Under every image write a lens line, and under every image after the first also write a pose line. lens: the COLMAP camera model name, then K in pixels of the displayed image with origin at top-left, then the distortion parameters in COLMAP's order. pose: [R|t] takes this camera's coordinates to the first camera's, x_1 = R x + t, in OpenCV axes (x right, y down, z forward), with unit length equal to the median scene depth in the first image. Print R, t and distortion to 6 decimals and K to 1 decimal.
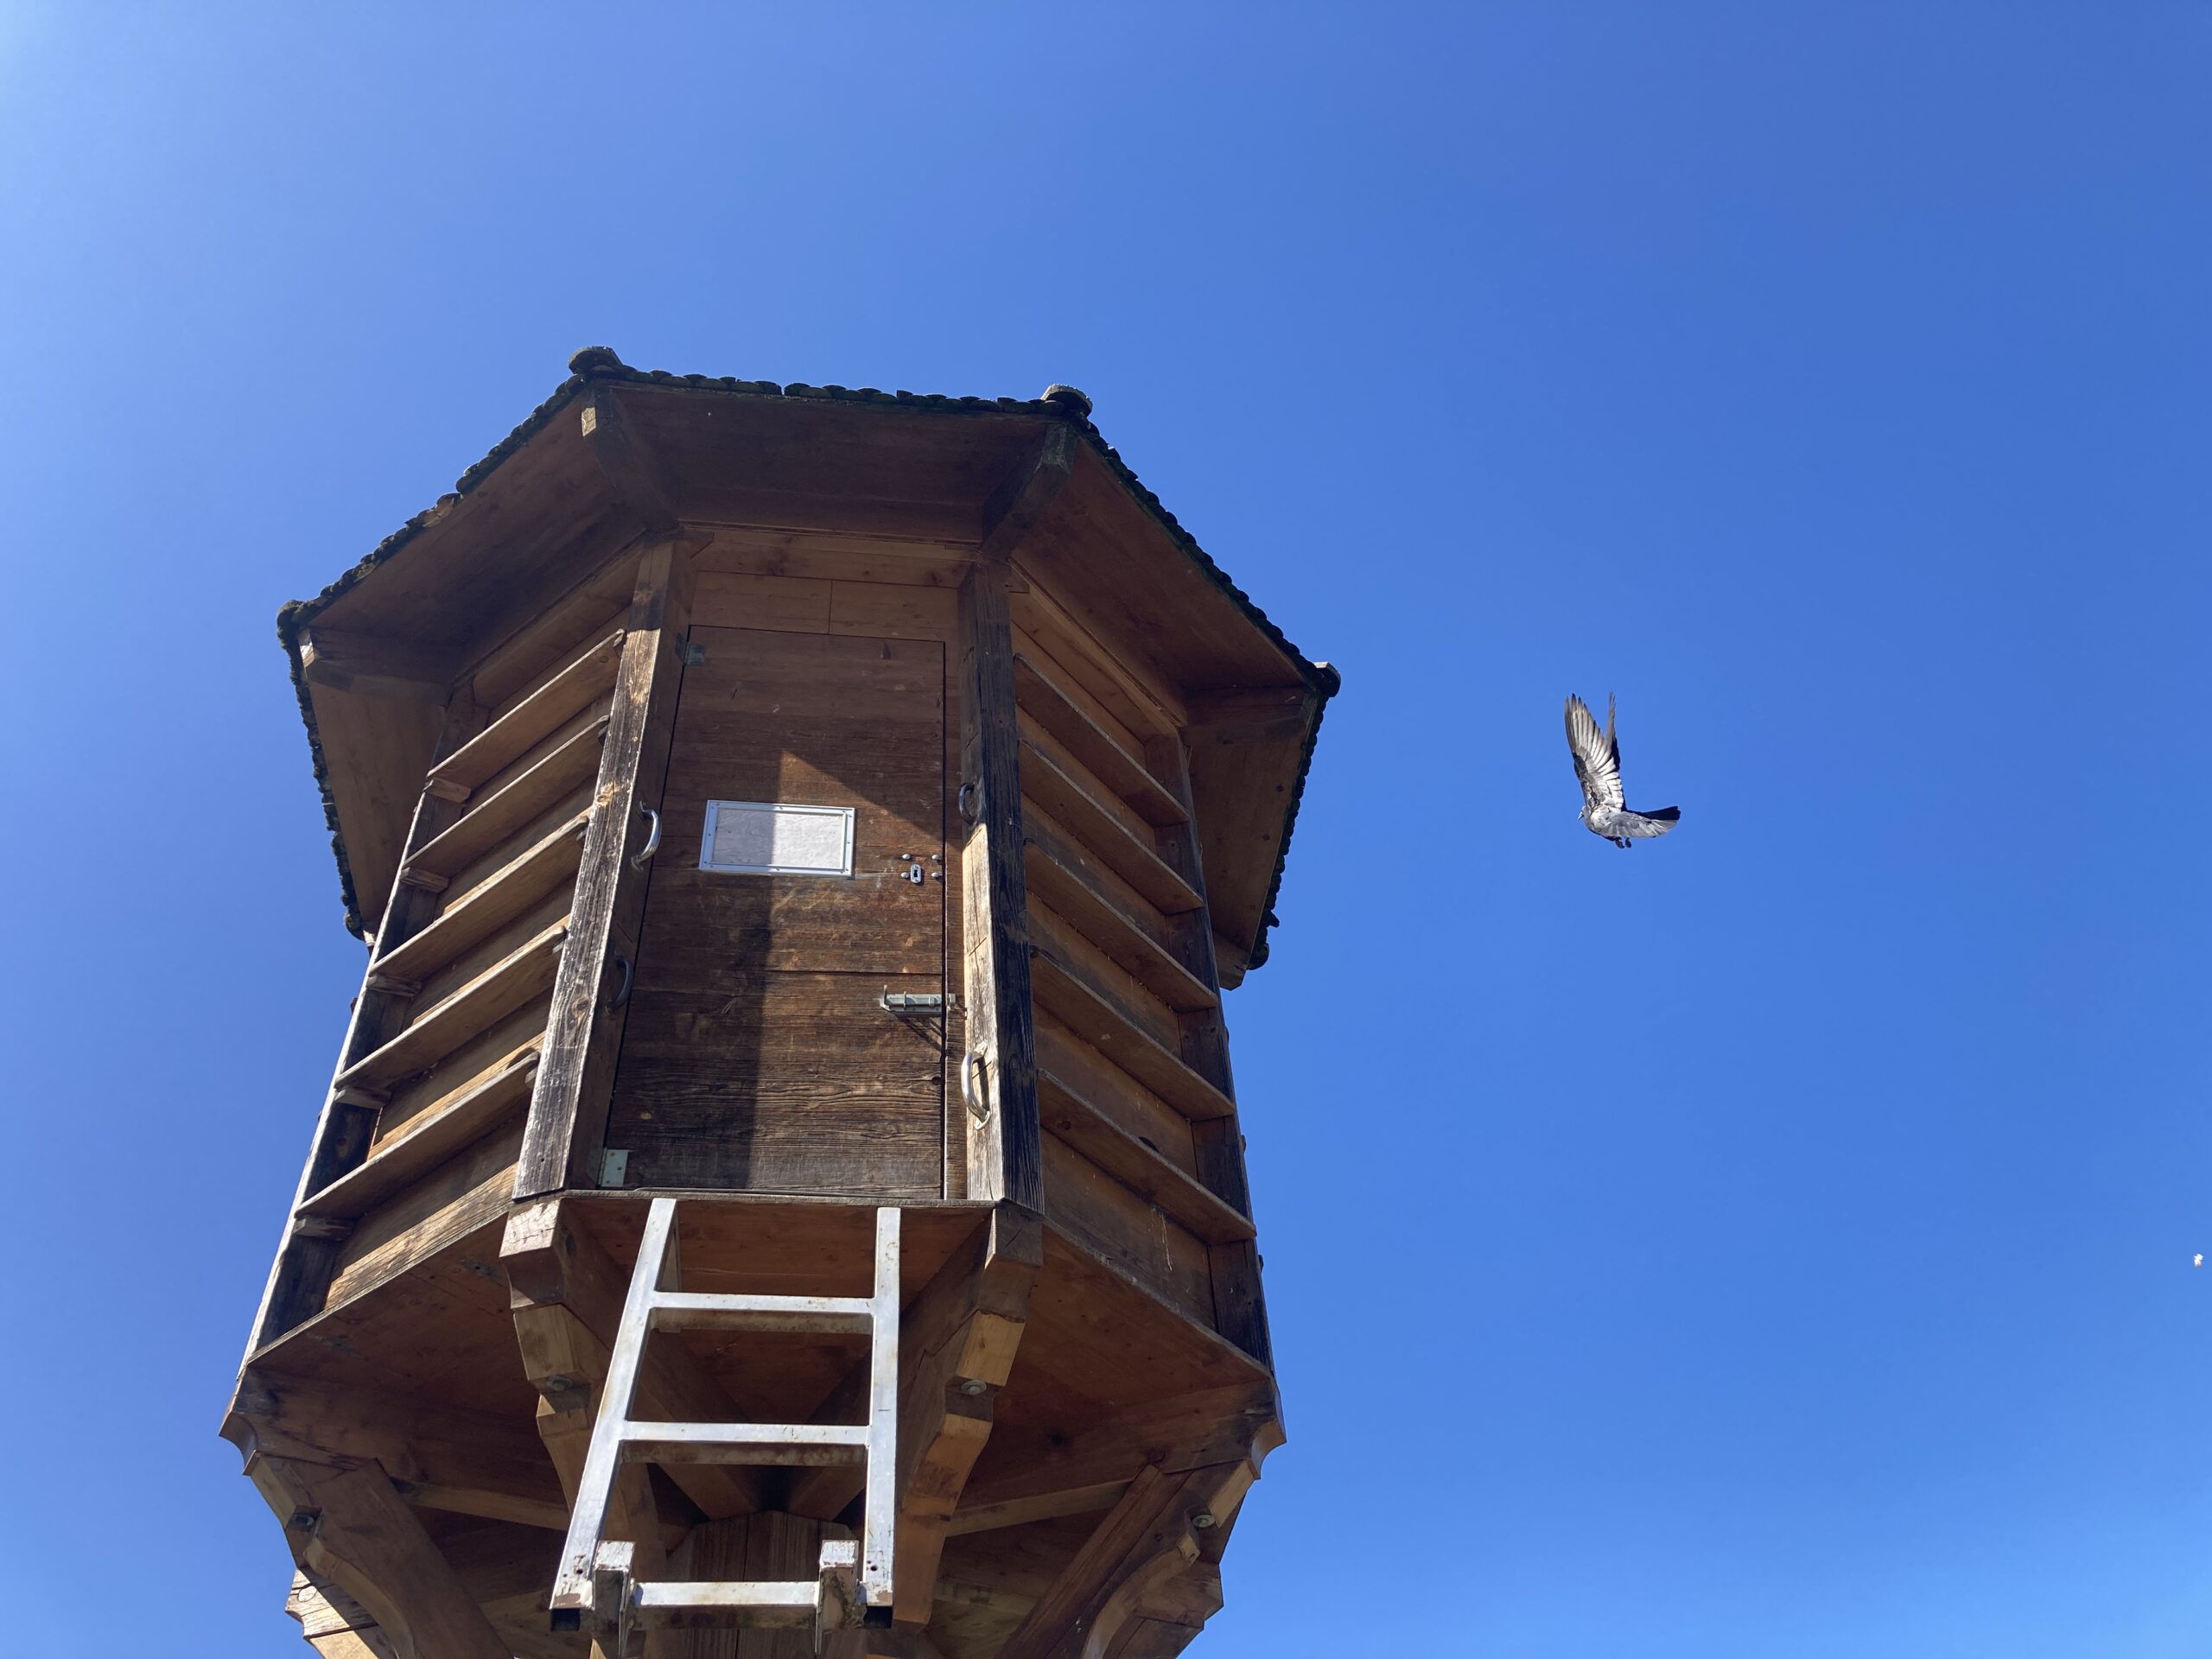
lens RADIAL K [[1809.9, 0, 1106.0], [0, 1809.9, 829.5], [0, 0, 1]] dist [0.109463, -0.310378]
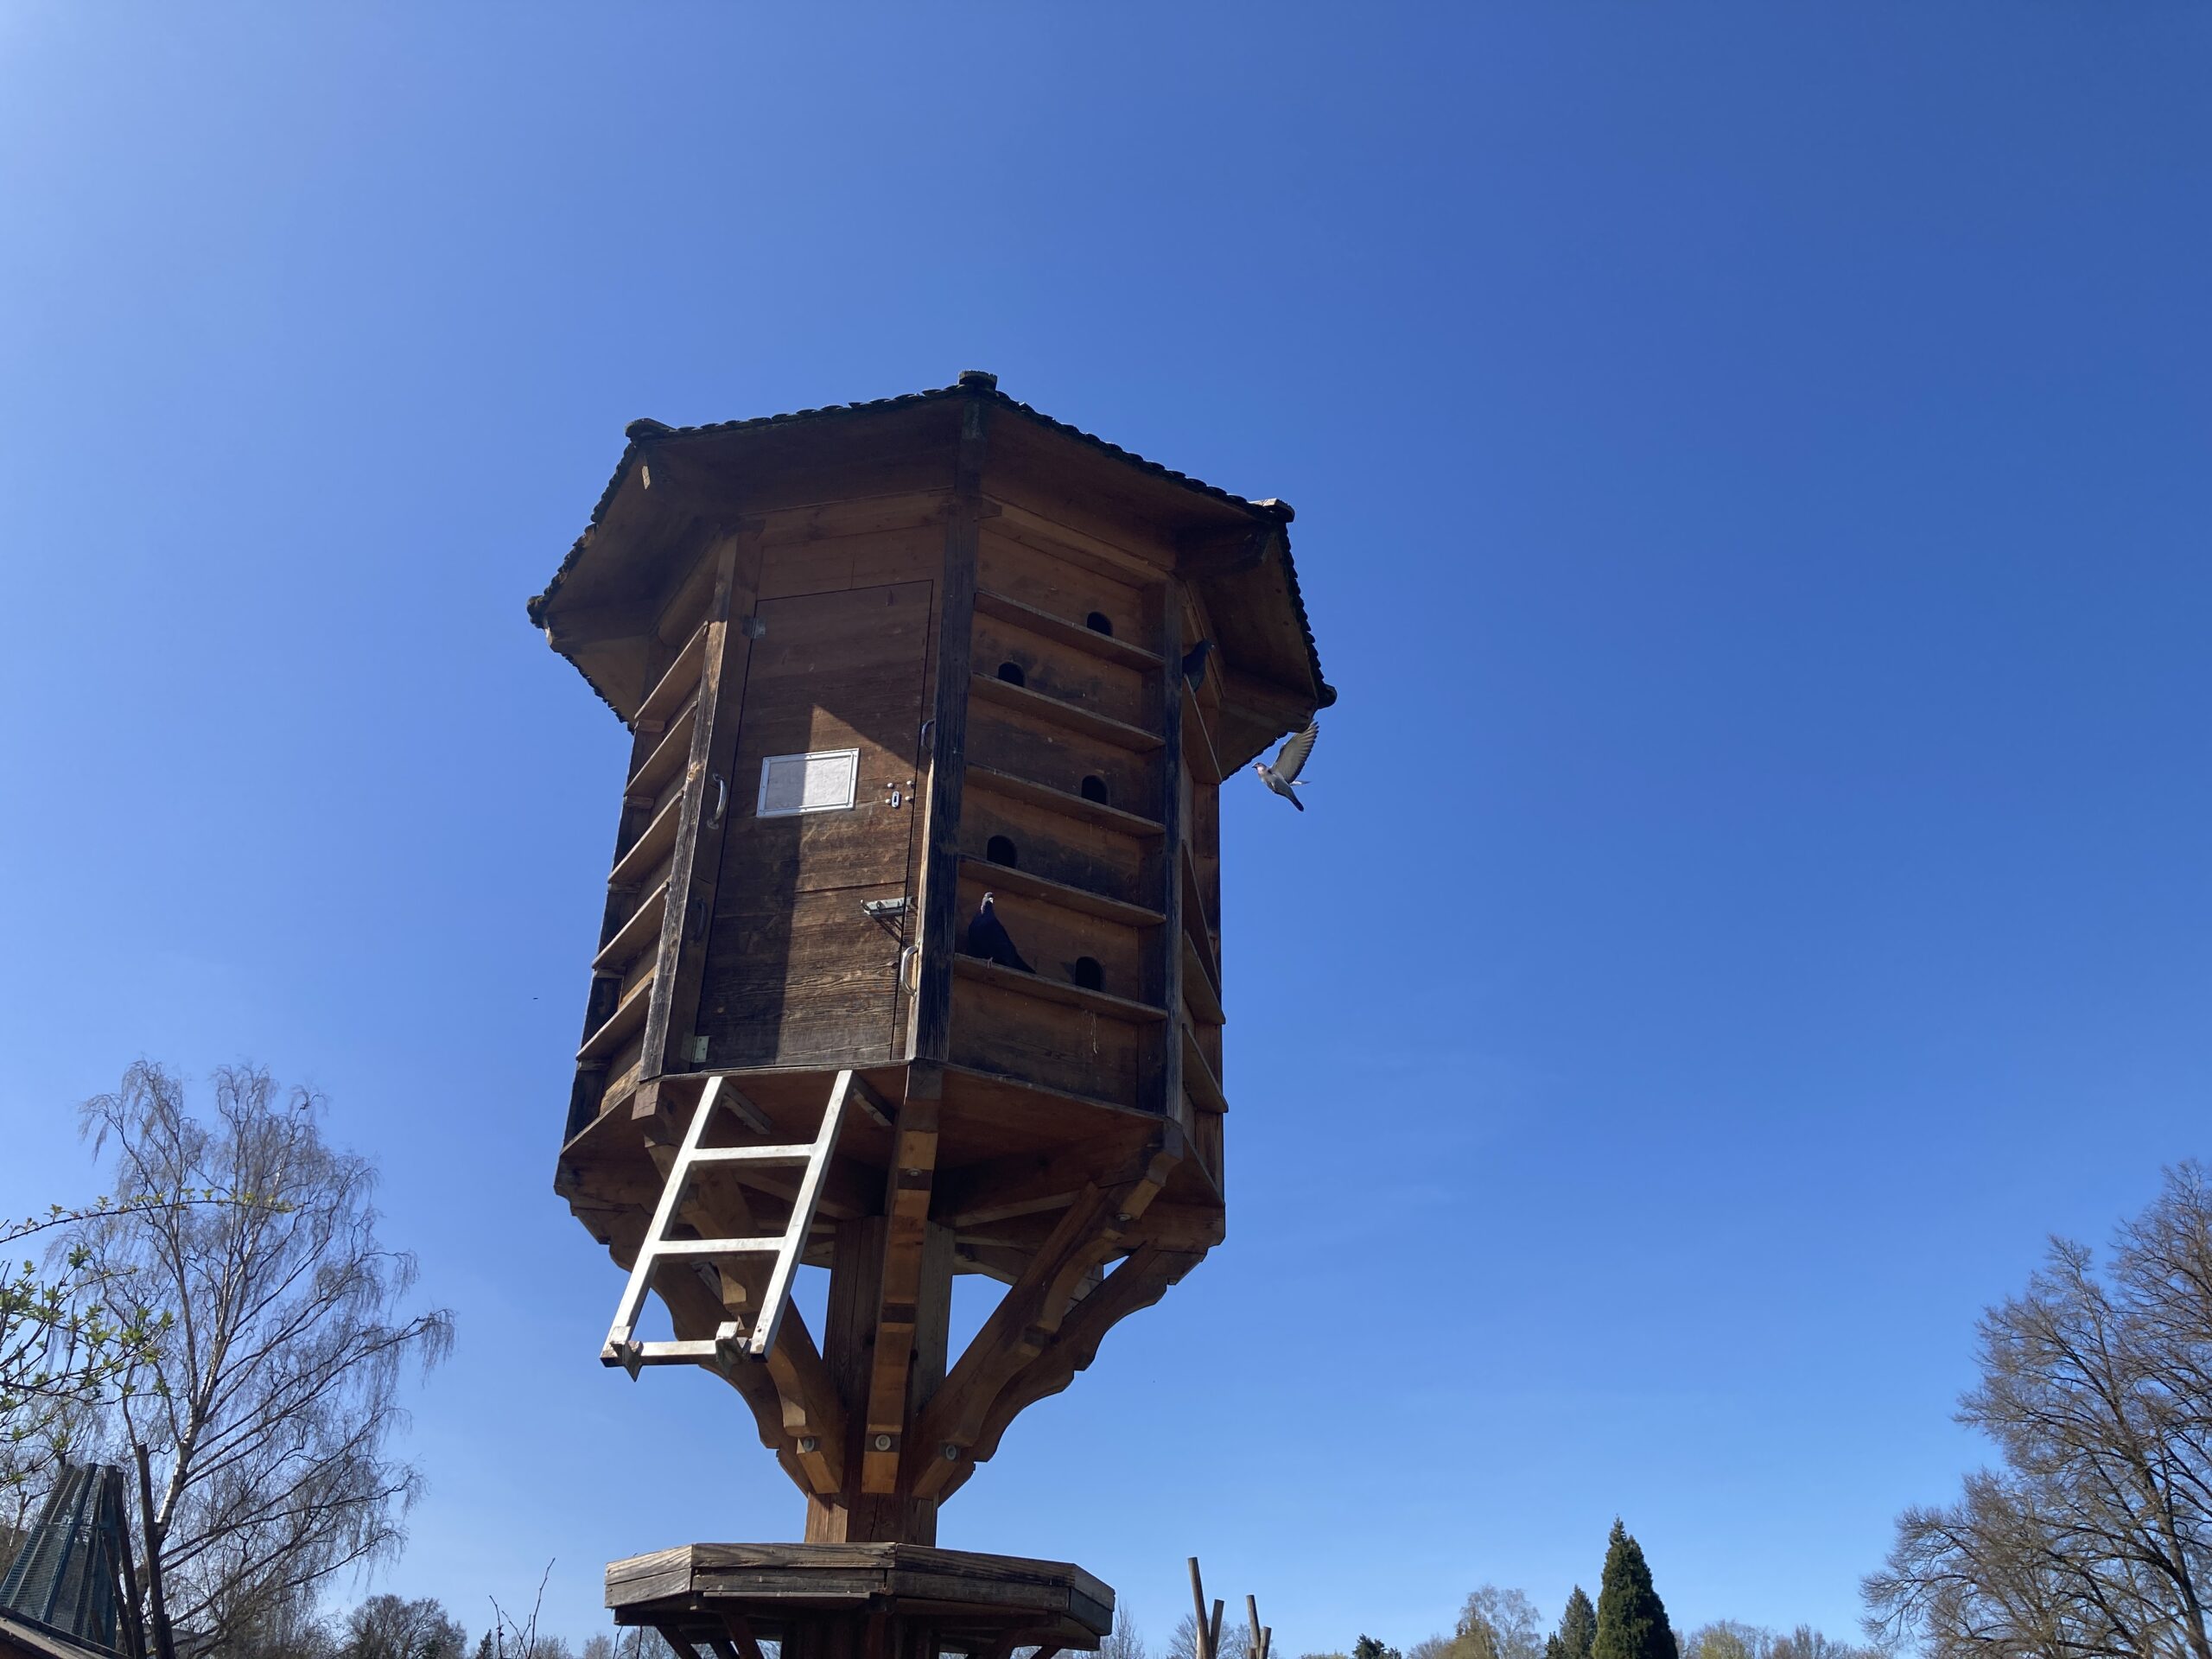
lens RADIAL K [[1809.9, 0, 1106.0], [0, 1809.9, 829.5], [0, 0, 1]] dist [0.109463, -0.310378]
pose [[0.933279, -0.096739, -0.345878, 0.568242], [0.197077, 0.943043, 0.268011, -0.318331], [0.300251, -0.318293, 0.899188, -0.248302]]
